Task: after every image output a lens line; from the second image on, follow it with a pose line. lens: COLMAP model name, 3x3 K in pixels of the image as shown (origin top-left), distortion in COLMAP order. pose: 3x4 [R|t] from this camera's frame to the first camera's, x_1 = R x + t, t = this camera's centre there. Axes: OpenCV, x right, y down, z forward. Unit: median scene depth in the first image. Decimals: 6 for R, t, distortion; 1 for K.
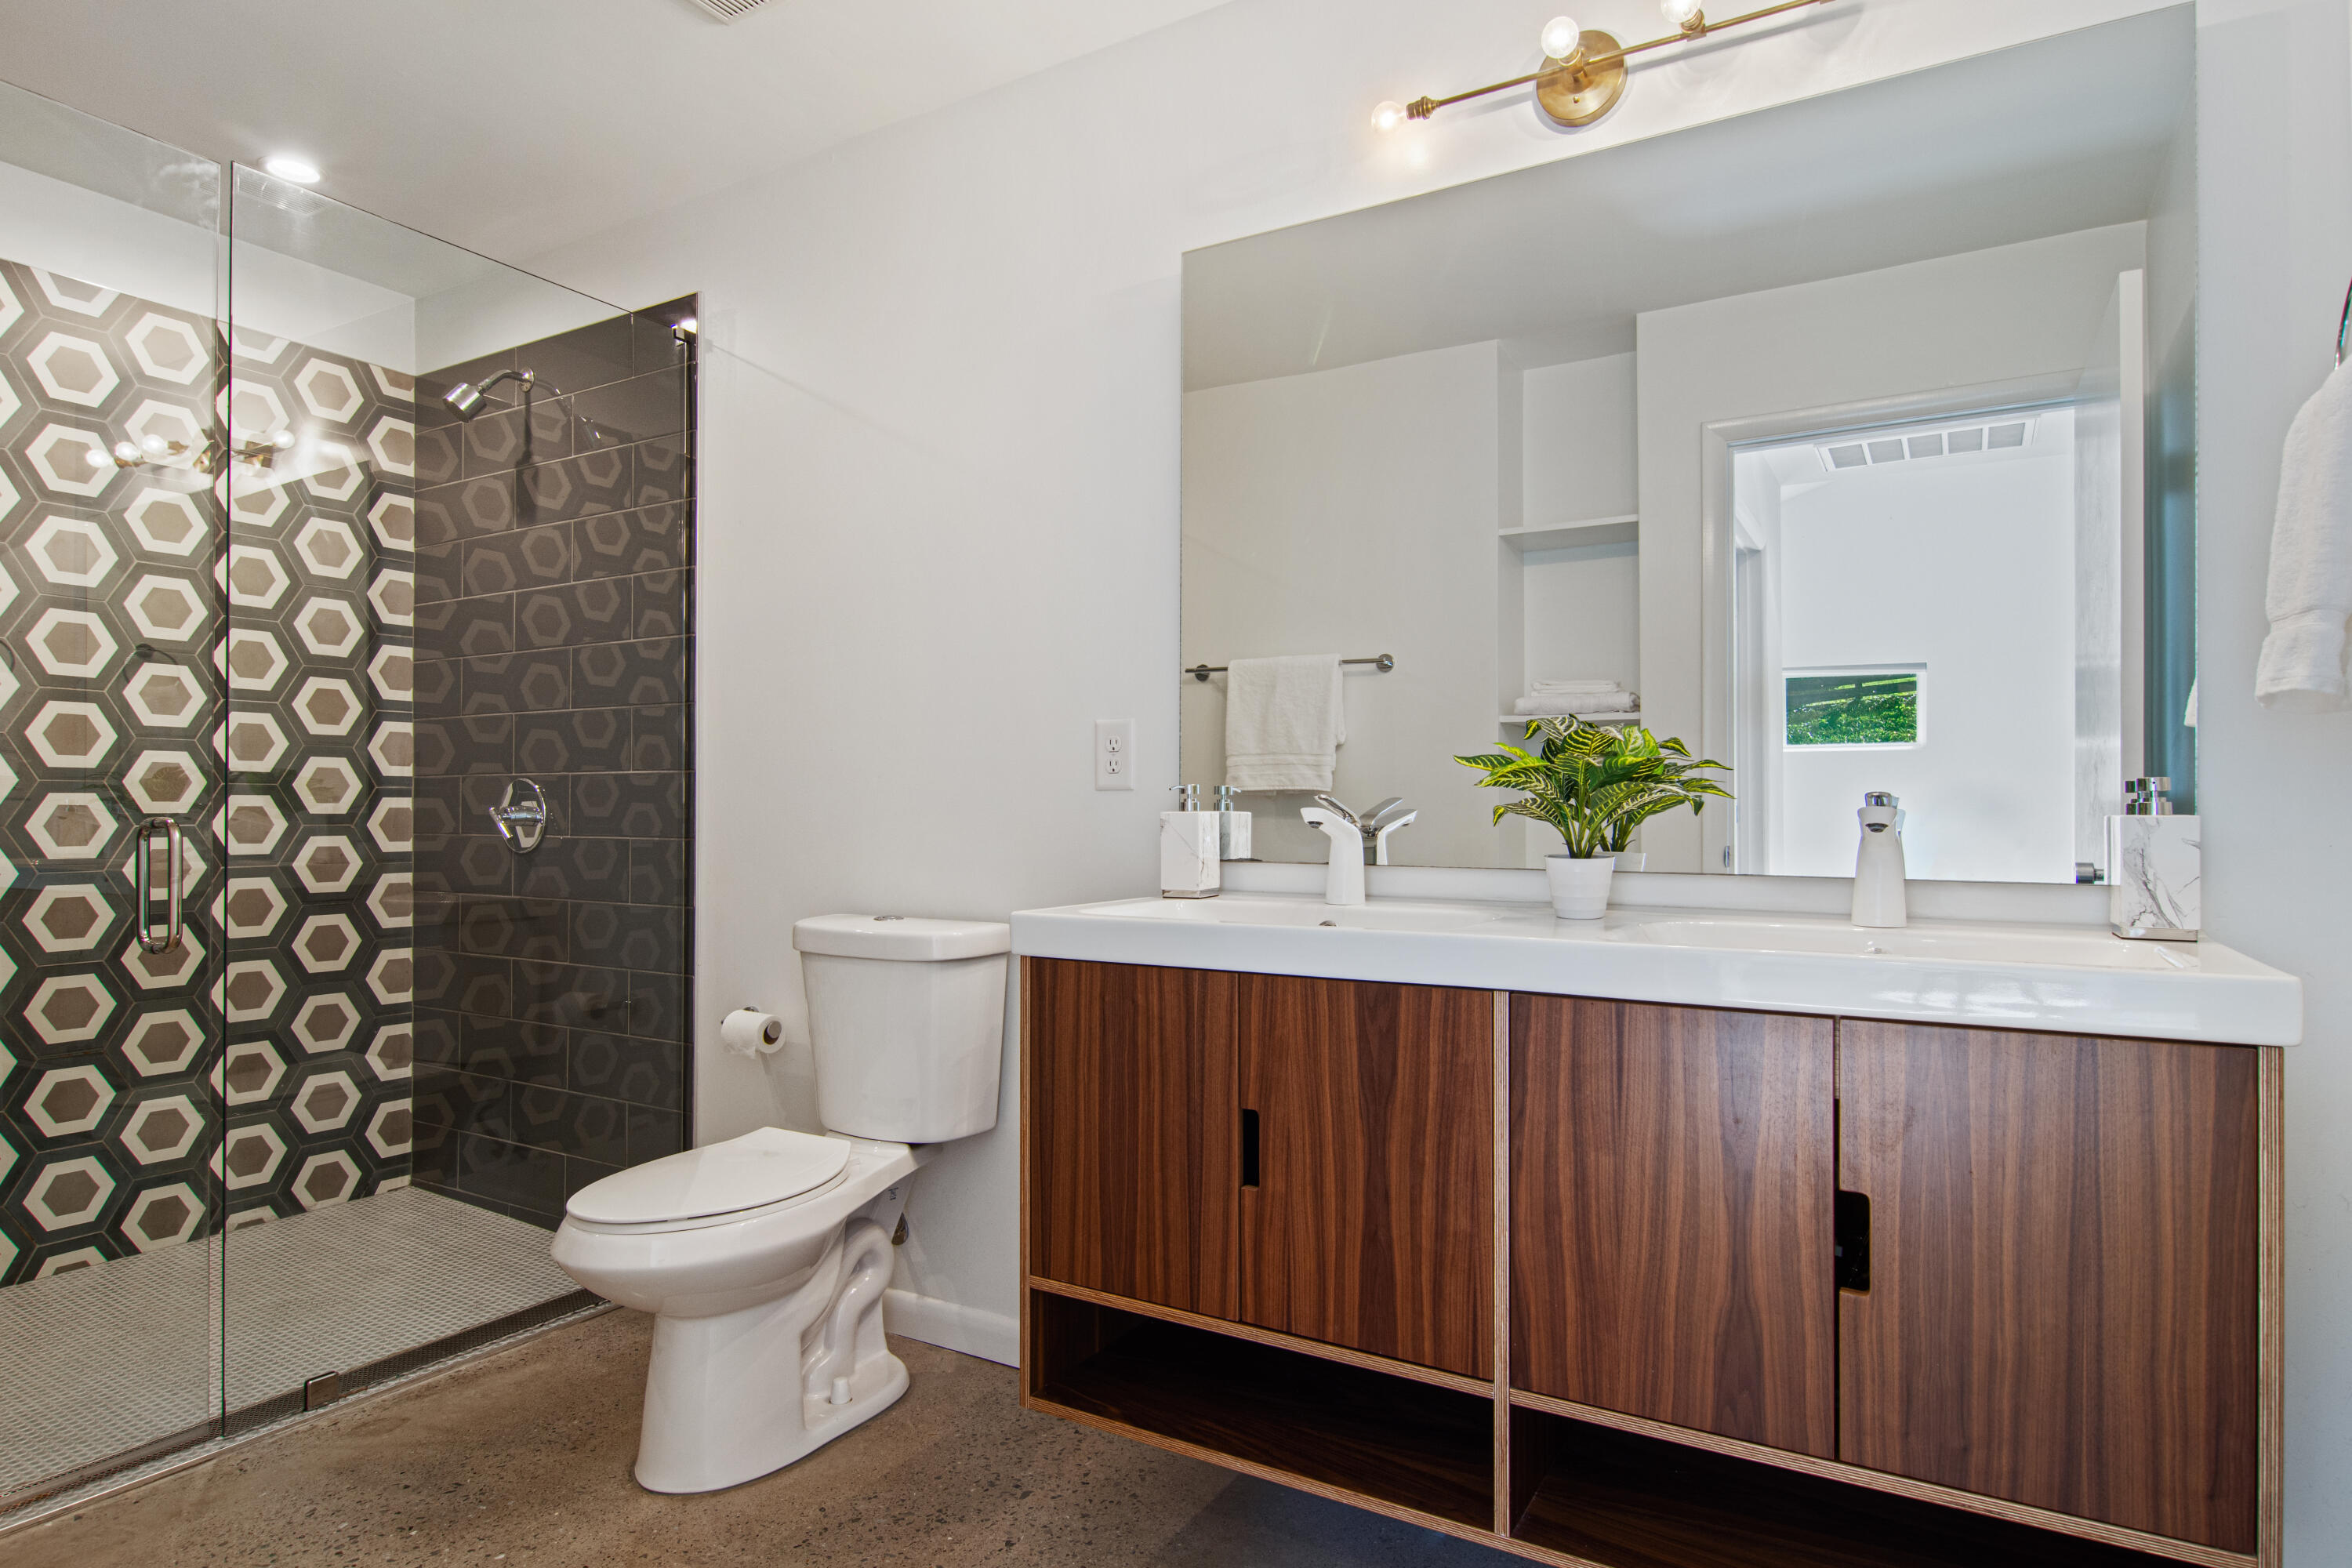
lens RADIAL K [[1281.3, 0, 1176.0], [0, 1281.3, 784.0], [0, 0, 1]] dist [-0.013868, -0.001098]
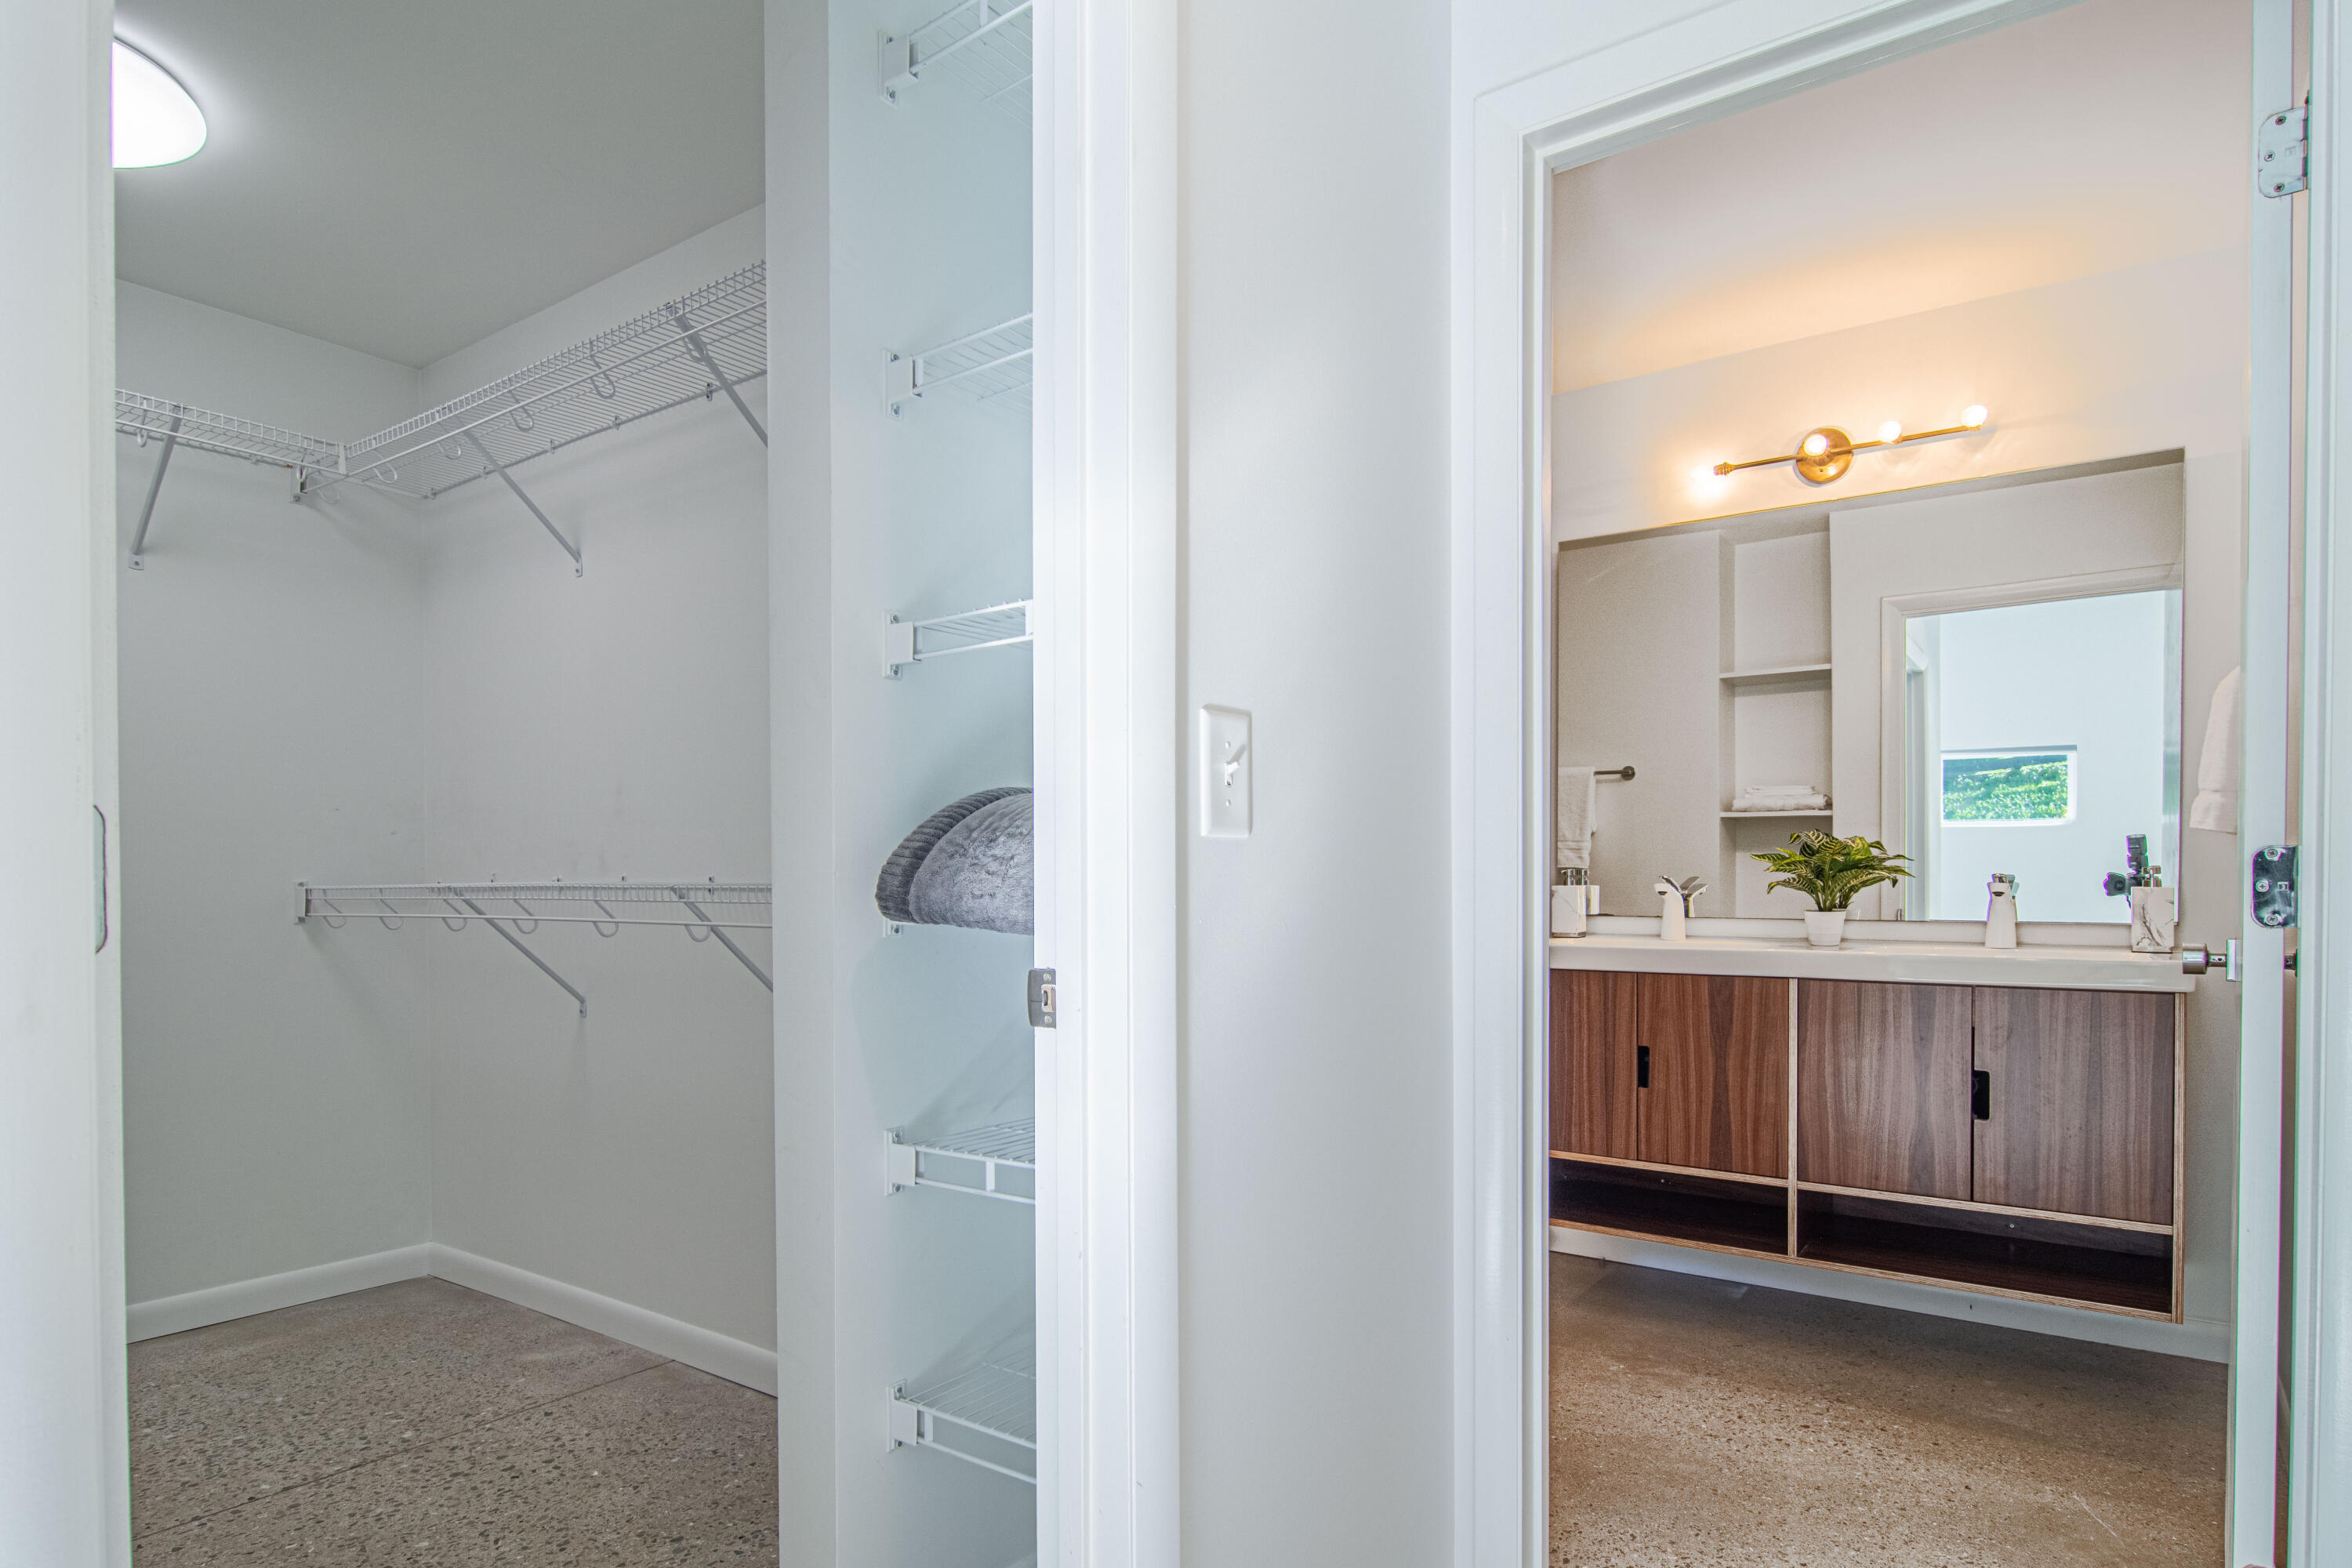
lens RADIAL K [[1274.1, 0, 1174.2], [0, 1274.1, 884.6], [0, 0, 1]] dist [-0.013387, -0.001827]
pose [[0.995329, -0.002291, -0.096511, -0.454711], [0.004572, 0.999715, 0.023416, -0.027415], [0.096430, -0.023747, 0.995056, -0.923421]]
